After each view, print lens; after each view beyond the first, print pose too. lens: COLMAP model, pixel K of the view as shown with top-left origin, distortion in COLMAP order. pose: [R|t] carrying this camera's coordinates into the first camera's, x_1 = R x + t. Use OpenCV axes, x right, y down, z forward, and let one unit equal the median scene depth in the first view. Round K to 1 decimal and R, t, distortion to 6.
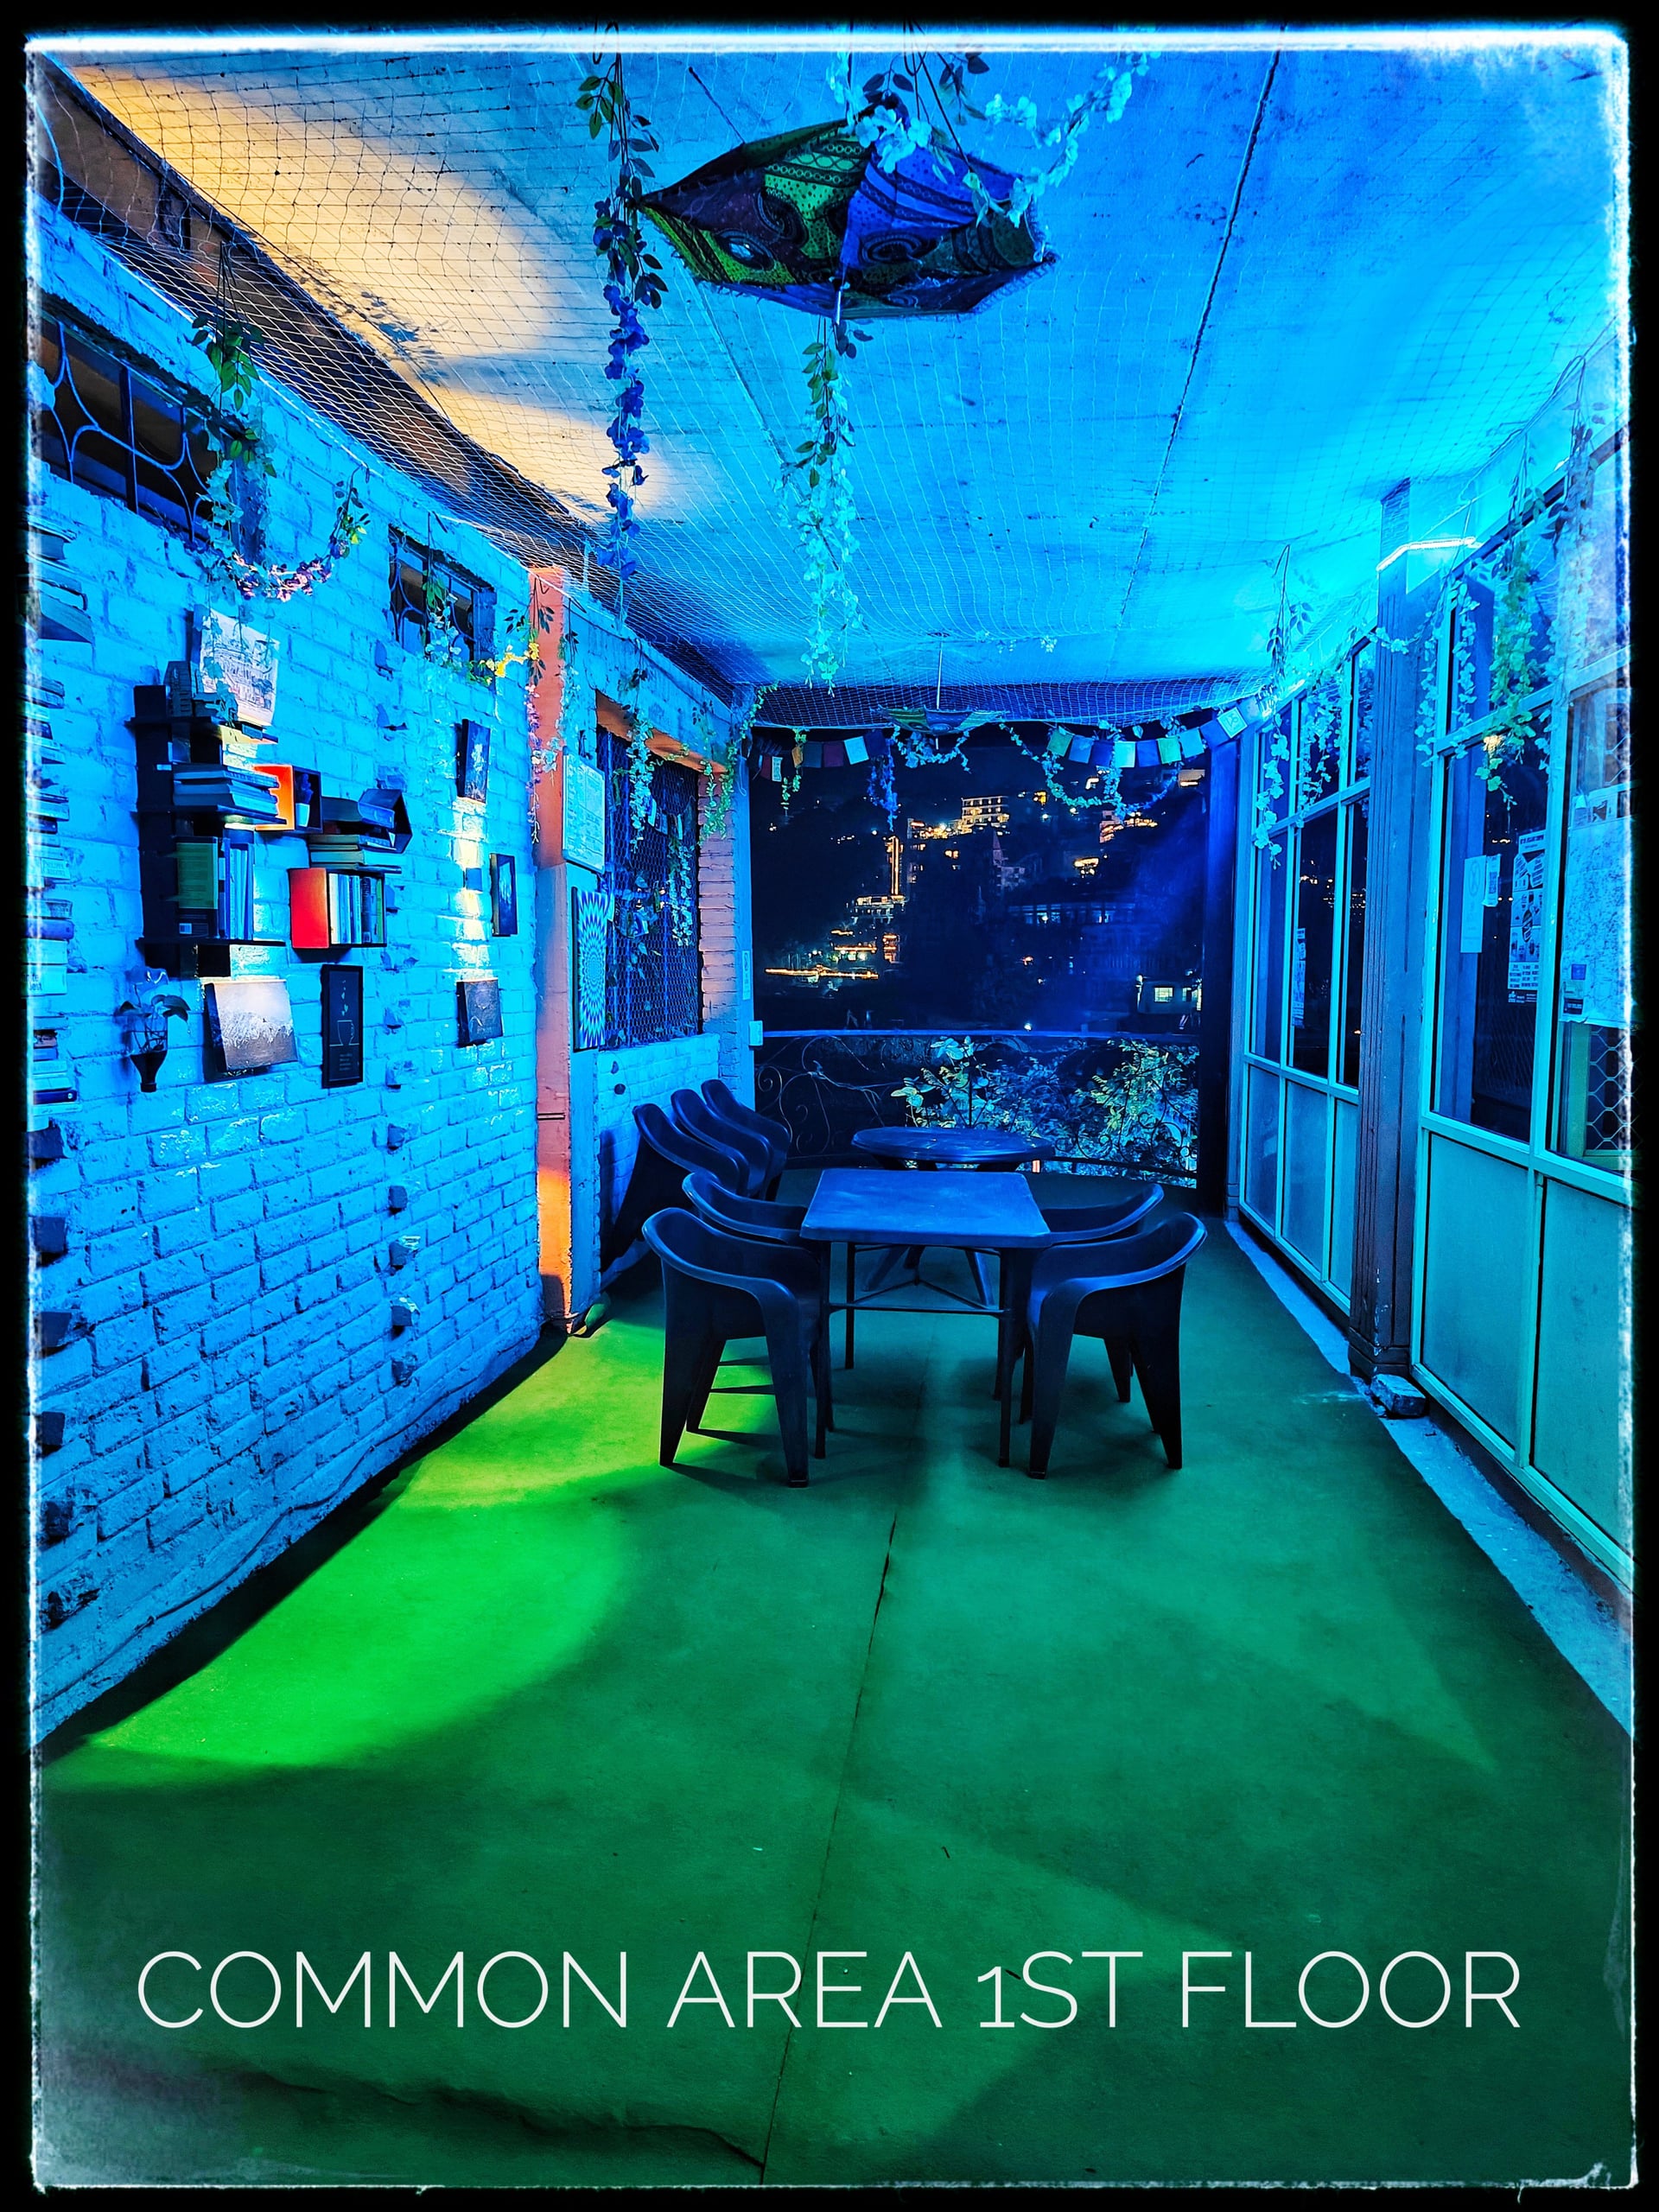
lens RADIAL K [[1530.2, 0, 833.8], [0, 1530.2, 1108.5], [0, 0, 1]] dist [0.021674, -0.006781]
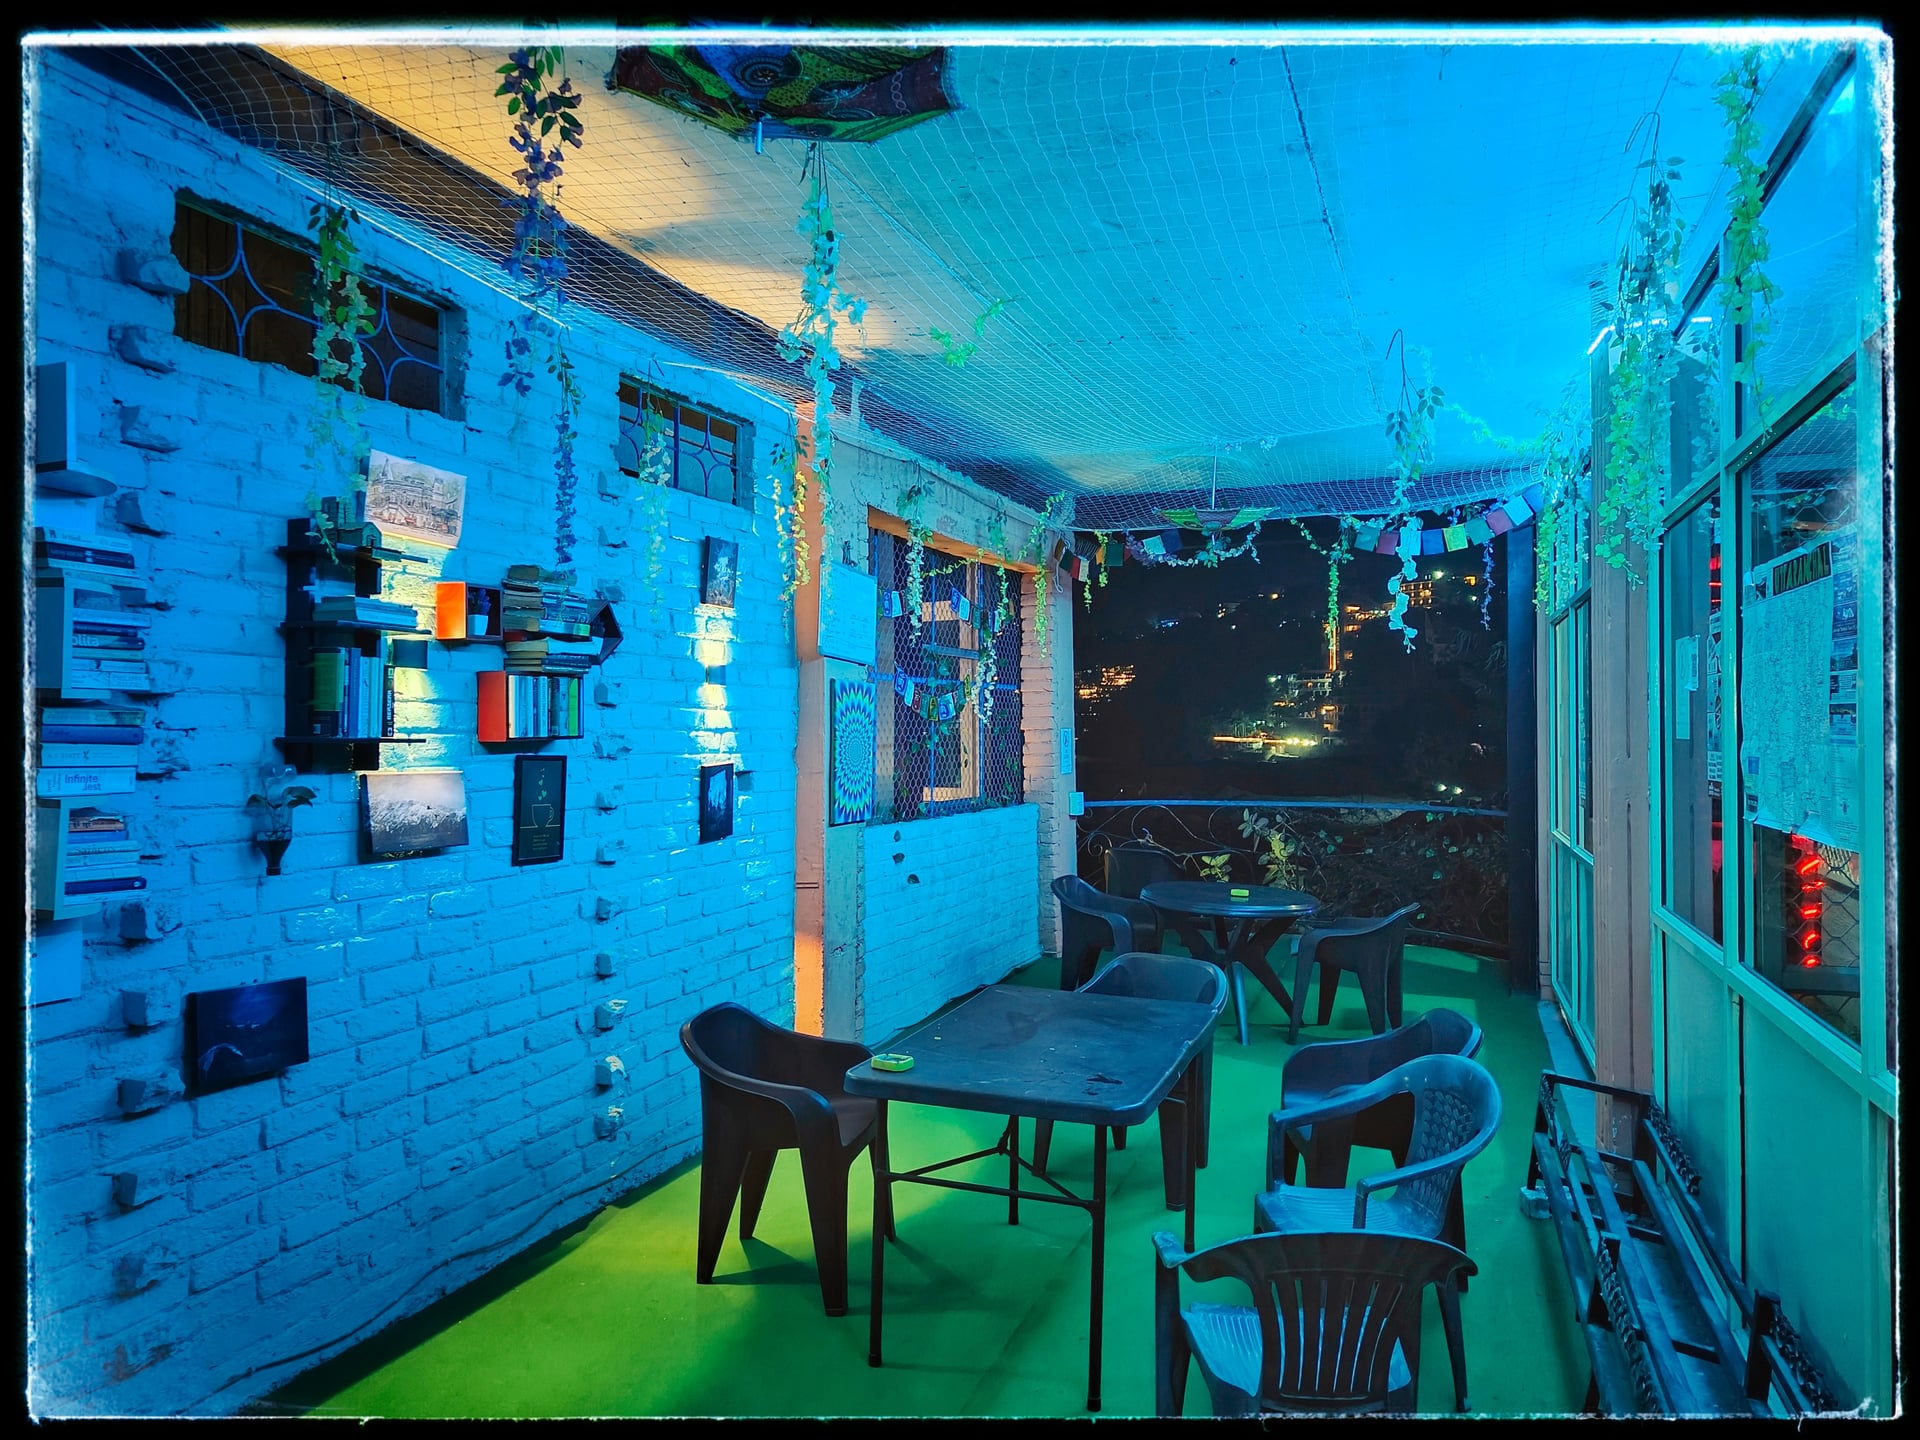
lens RADIAL K [[1328.2, 0, 956.1], [0, 1328.2, 713.4], [0, 0, 1]] dist [0.021674, -0.006781]
pose [[0.972969, -0.006957, -0.230833, 0.204138], [-0.018370, 0.994047, -0.107388, -0.025630], [0.230206, 0.108726, 0.967049, 0.130003]]
